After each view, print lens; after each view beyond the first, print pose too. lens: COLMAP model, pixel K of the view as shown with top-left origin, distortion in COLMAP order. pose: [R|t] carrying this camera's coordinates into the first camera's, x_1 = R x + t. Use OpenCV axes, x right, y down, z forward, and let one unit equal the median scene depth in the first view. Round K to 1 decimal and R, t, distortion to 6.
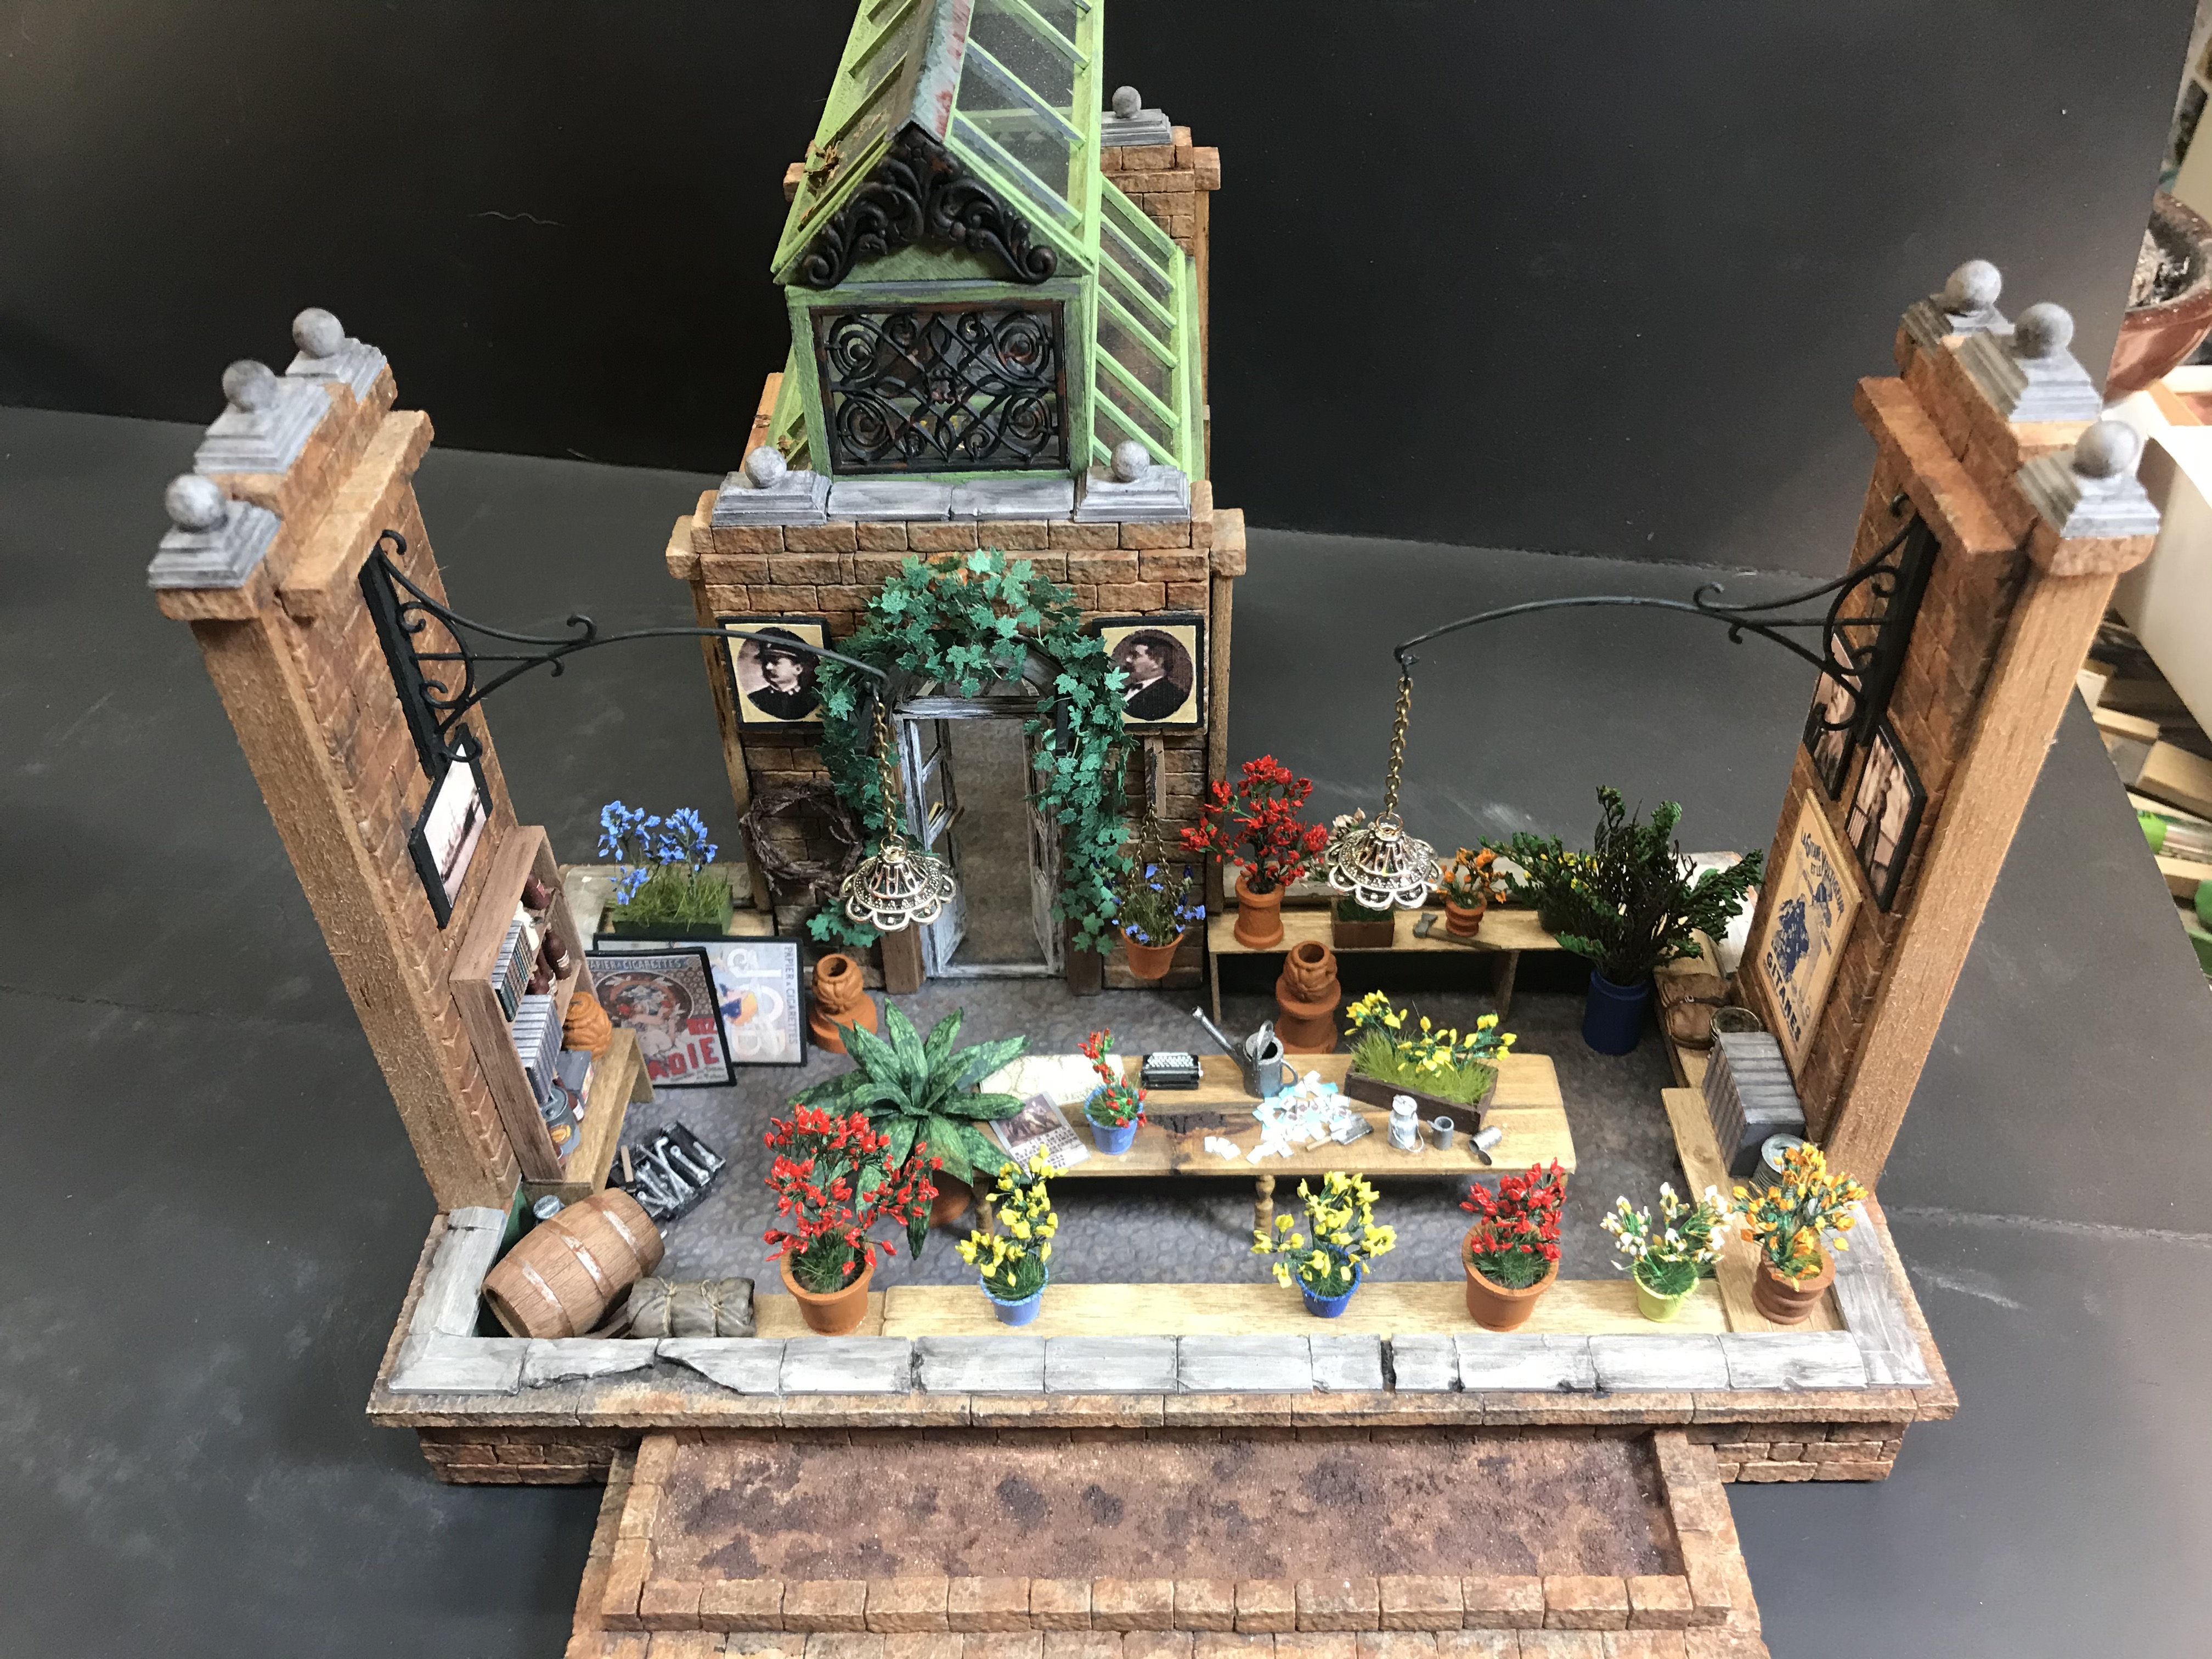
lens RADIAL K [[1826.4, 0, 1115.3], [0, 1826.4, 824.2], [0, 0, 1]] dist [0.105727, -0.006285]
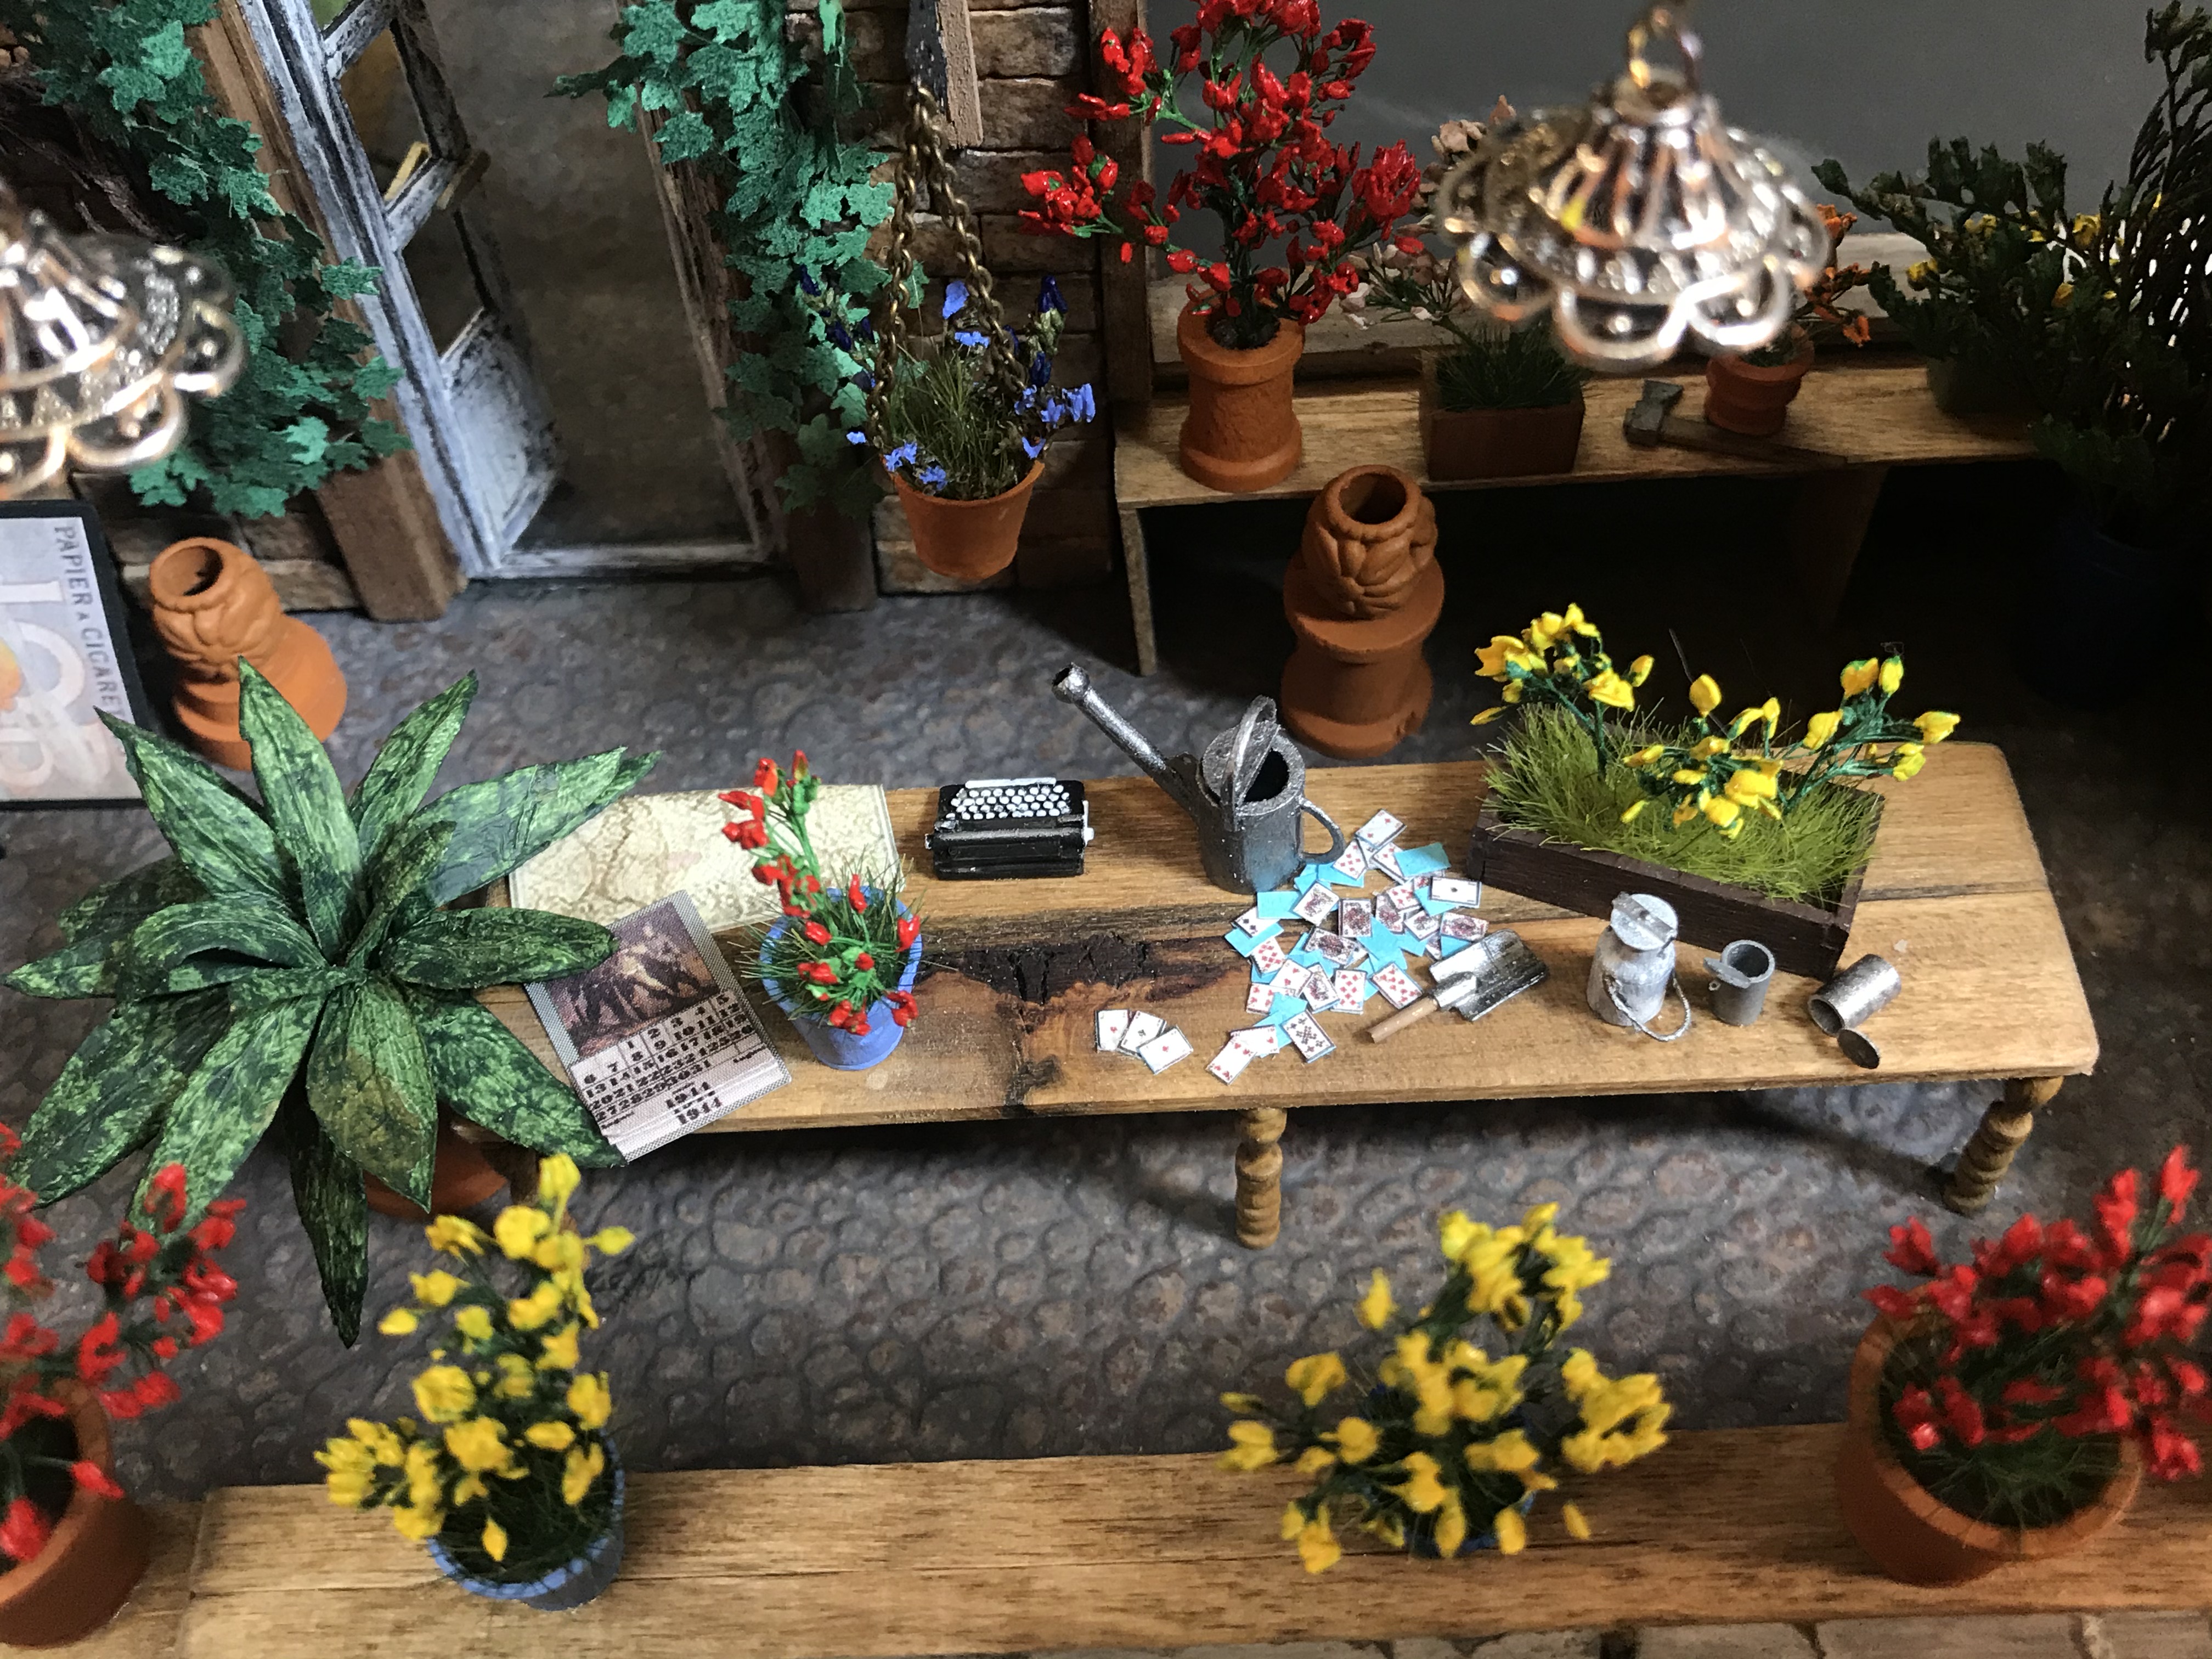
lens RADIAL K [[2324.2, 0, 1064.1], [0, 2324.2, 825.8], [0, 0, 1]] dist [0.148750, -0.521264]
pose [[0.999309, -0.033843, -0.015379, 0.049446], [0.036407, 0.974620, 0.220885, 0.027917], [0.007513, -0.221292, 0.975179, 0.531933]]
